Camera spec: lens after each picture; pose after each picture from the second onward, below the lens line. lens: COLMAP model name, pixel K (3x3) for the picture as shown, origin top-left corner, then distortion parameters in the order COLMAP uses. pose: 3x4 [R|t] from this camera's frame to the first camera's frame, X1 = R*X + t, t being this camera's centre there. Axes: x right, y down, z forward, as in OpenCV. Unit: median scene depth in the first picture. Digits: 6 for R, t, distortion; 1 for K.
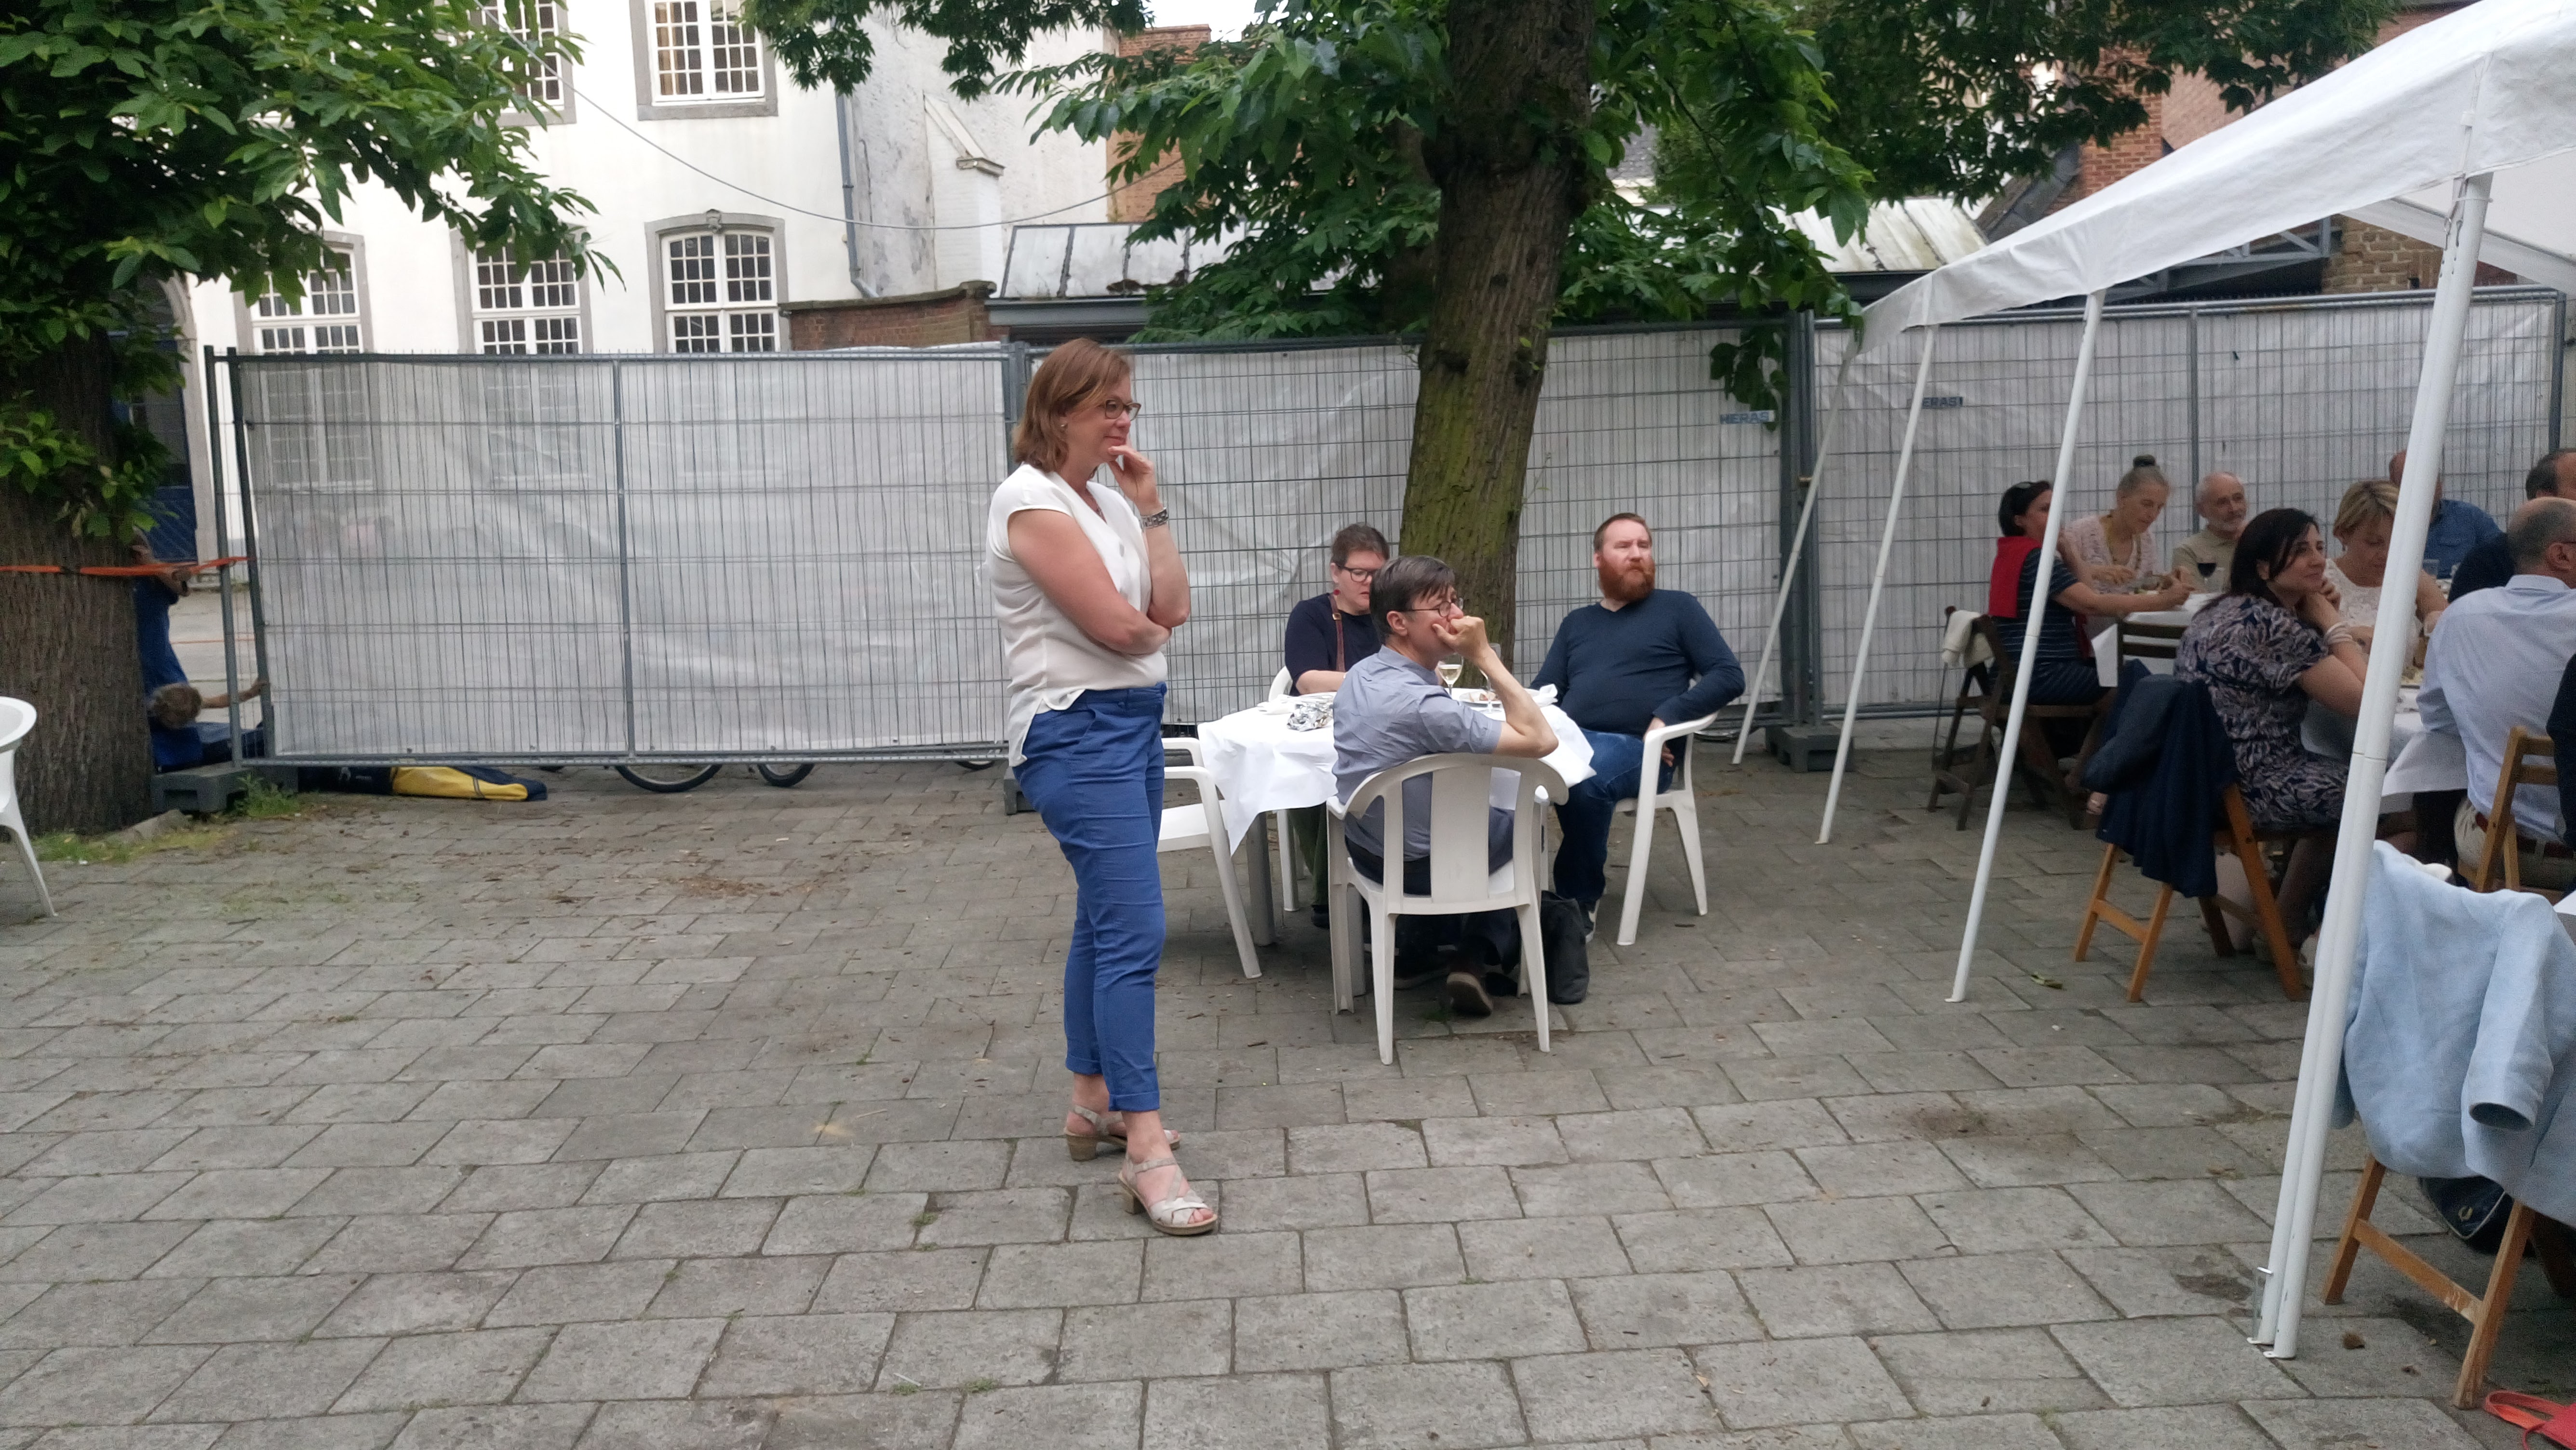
lens RADIAL K [[2034.2, 0, 1301.9], [0, 2034.2, 742.4], [0, 0, 1]] dist [-0.003886, 0.002430]
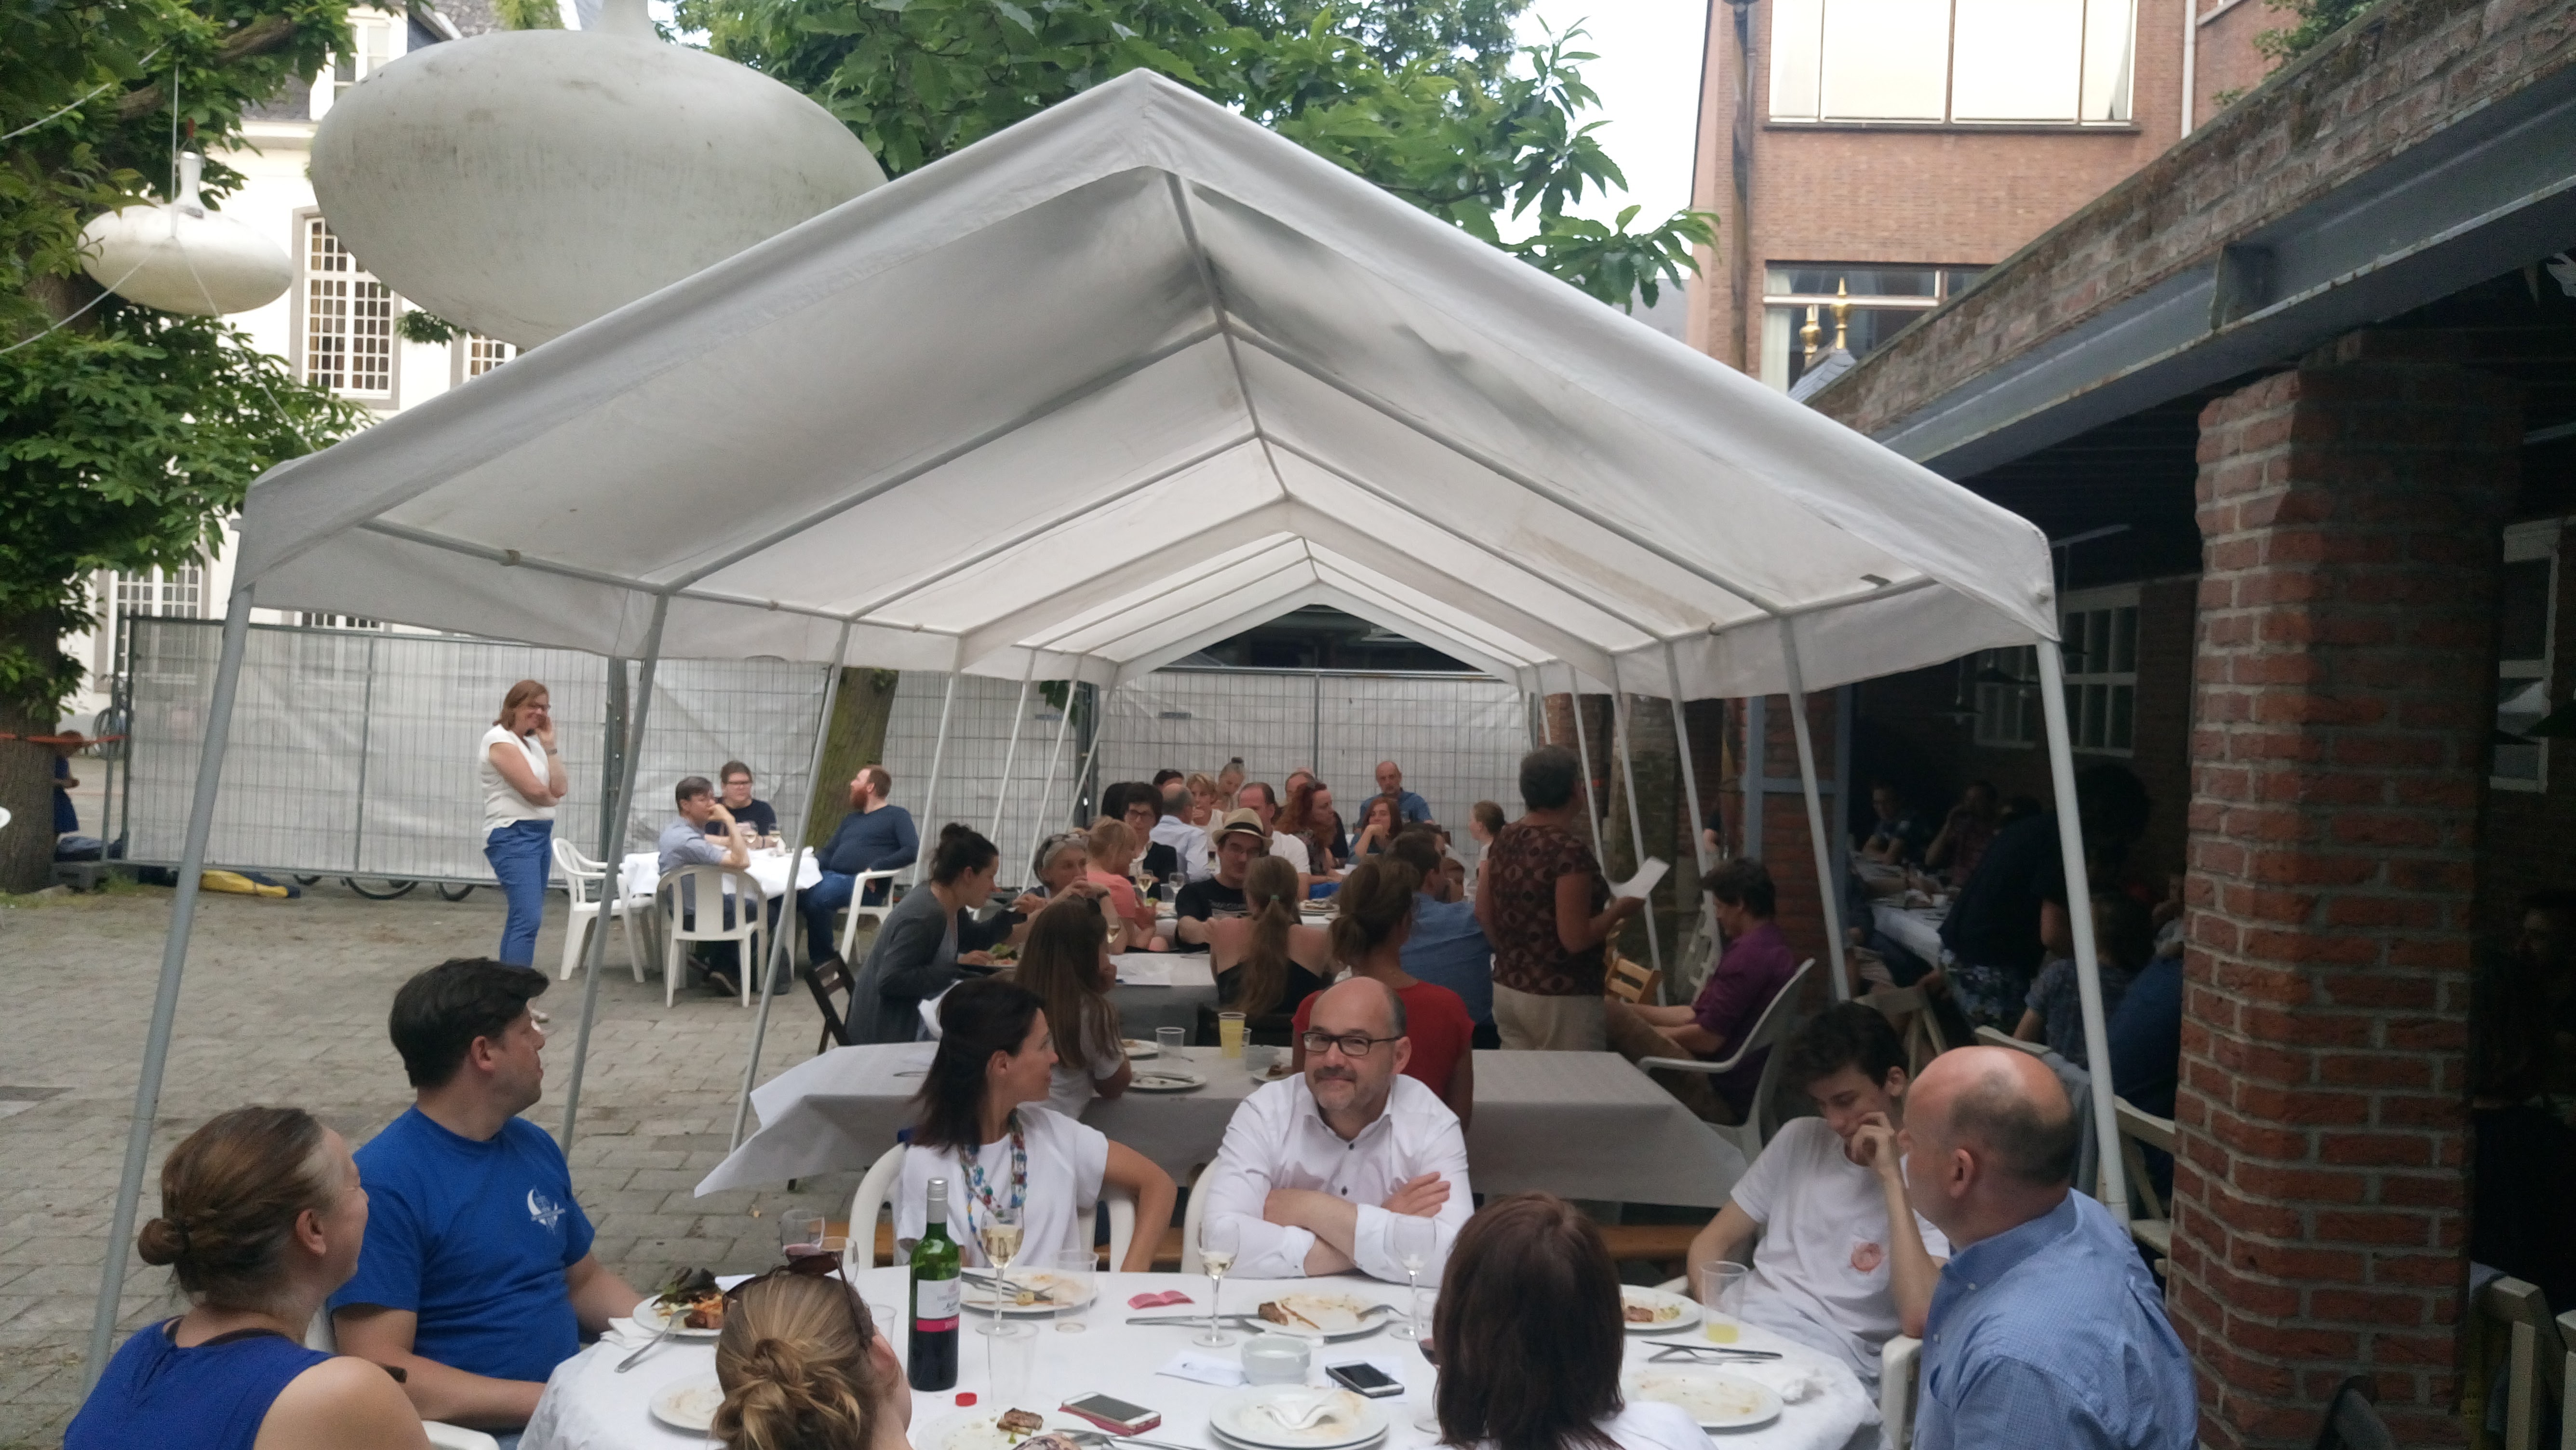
lens RADIAL K [[2093.8, 0, 1286.1], [0, 2093.8, 739.8], [0, 0, 1]] dist [0.064743, -0.062491]
pose [[0.996199, 0.069762, 0.052163, 0.348214], [-0.062908, 0.990394, -0.123138, 0.068468], [-0.060252, 0.119388, 0.991018, -0.810397]]
